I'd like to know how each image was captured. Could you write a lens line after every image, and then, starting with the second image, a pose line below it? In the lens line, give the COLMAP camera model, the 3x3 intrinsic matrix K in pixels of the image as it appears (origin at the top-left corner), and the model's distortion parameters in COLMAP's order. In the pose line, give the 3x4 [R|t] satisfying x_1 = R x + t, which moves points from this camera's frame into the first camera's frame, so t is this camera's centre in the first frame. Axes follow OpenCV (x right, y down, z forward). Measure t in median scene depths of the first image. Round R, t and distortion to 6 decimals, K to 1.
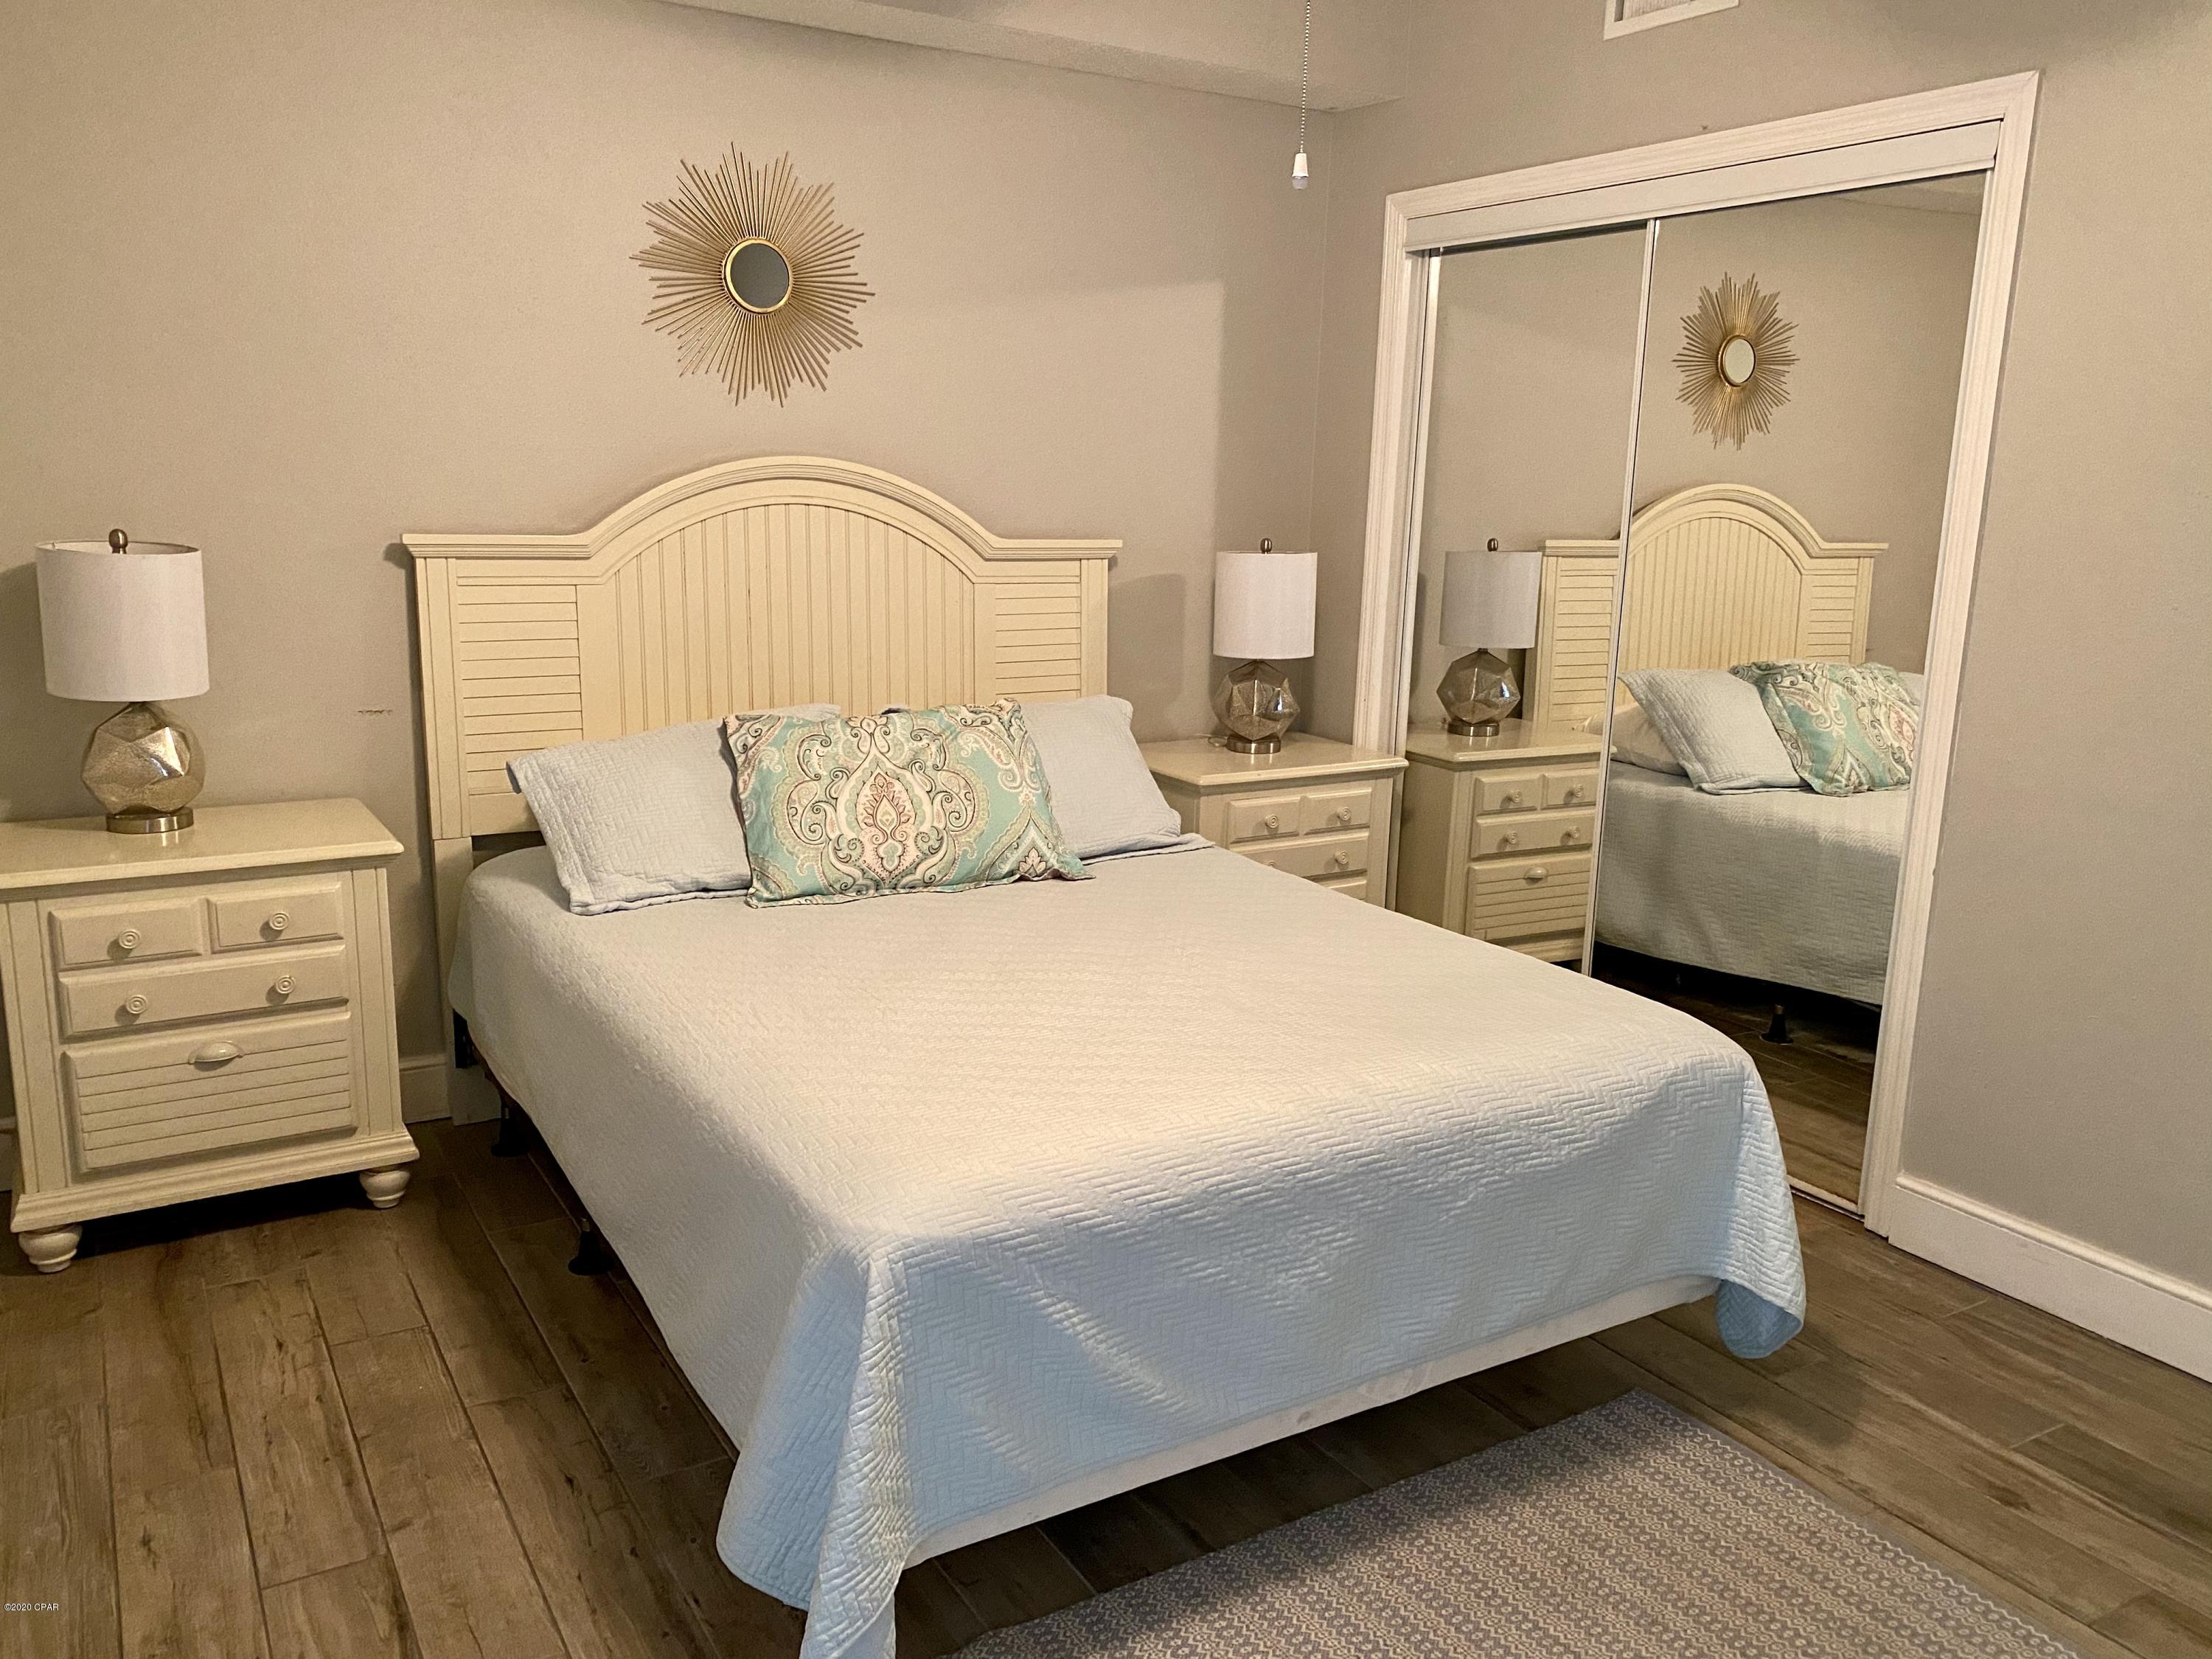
lens RADIAL K [[1703.2, 0, 1115.8], [0, 1703.2, 818.4], [0, 0, 1]] dist [0.071507, -0.084679]
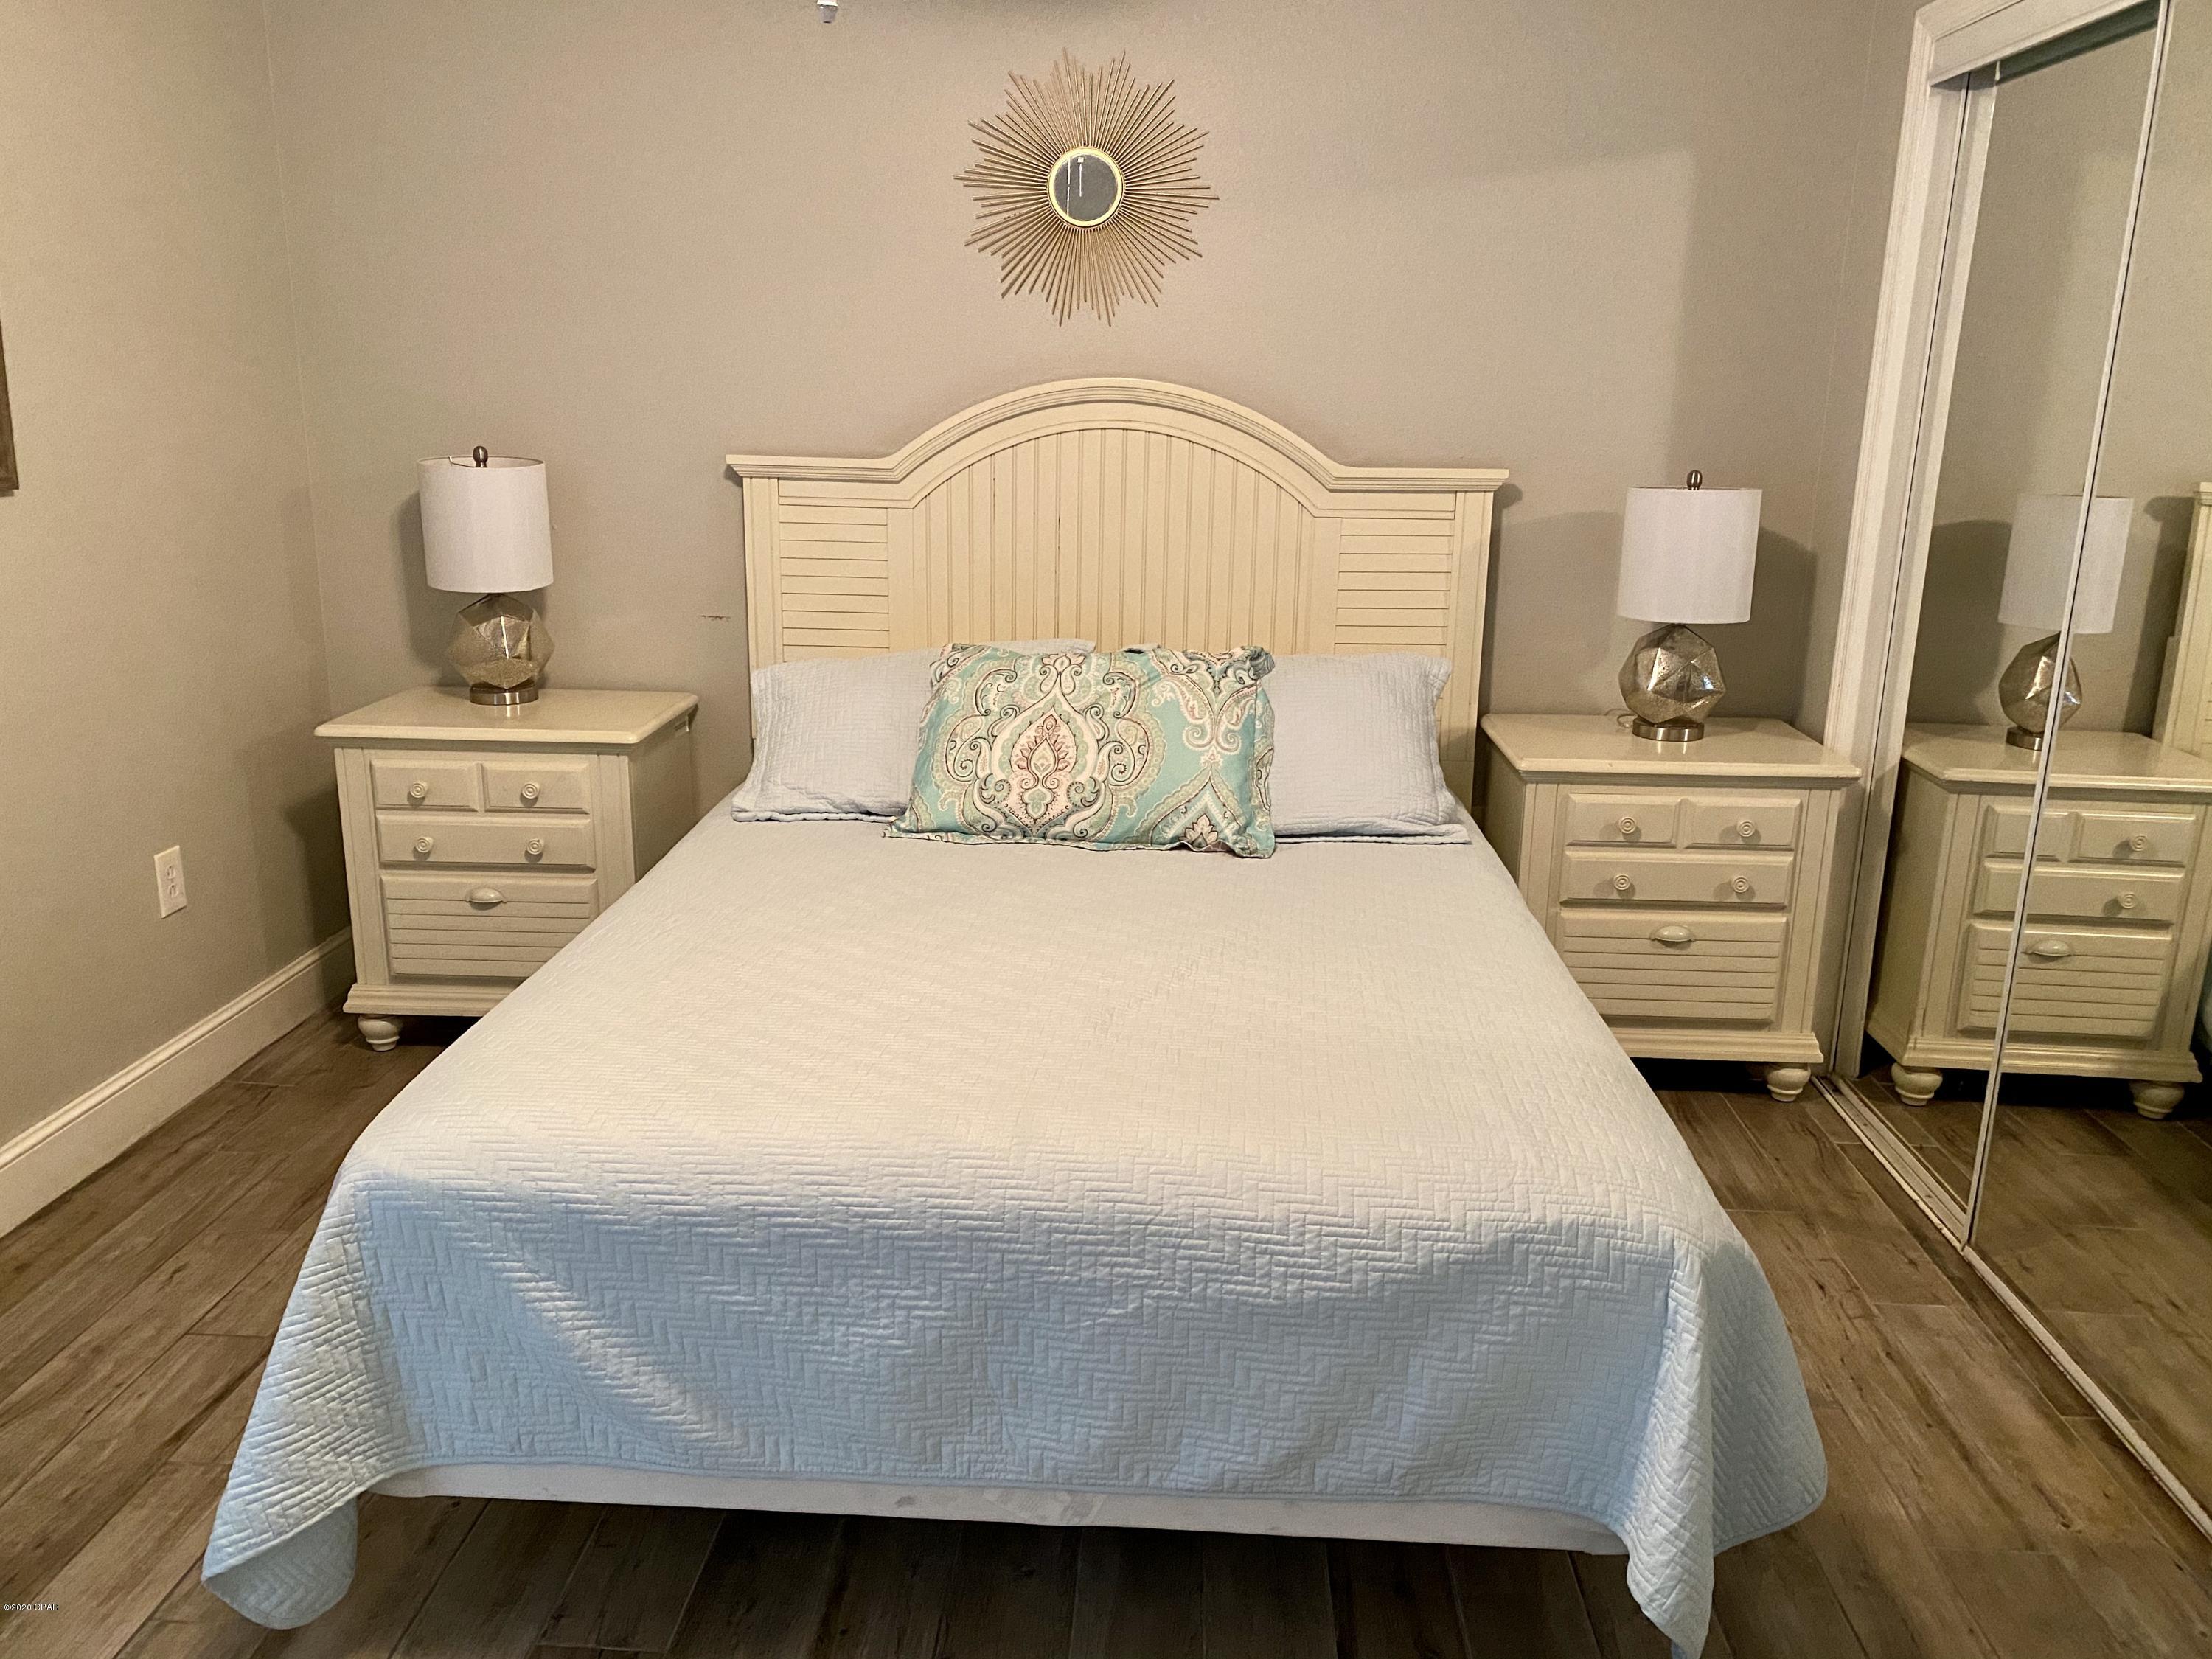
lens RADIAL K [[1708.1, 0, 1099.4], [0, 1708.1, 817.4], [0, 0, 1]] dist [0.091606, -0.141716]
pose [[0.822898, 0.127772, -0.553636, 0.415916], [-0.107806, 0.991798, 0.068657, -0.038162], [0.557868, 0.003187, 0.829923, 0.229923]]
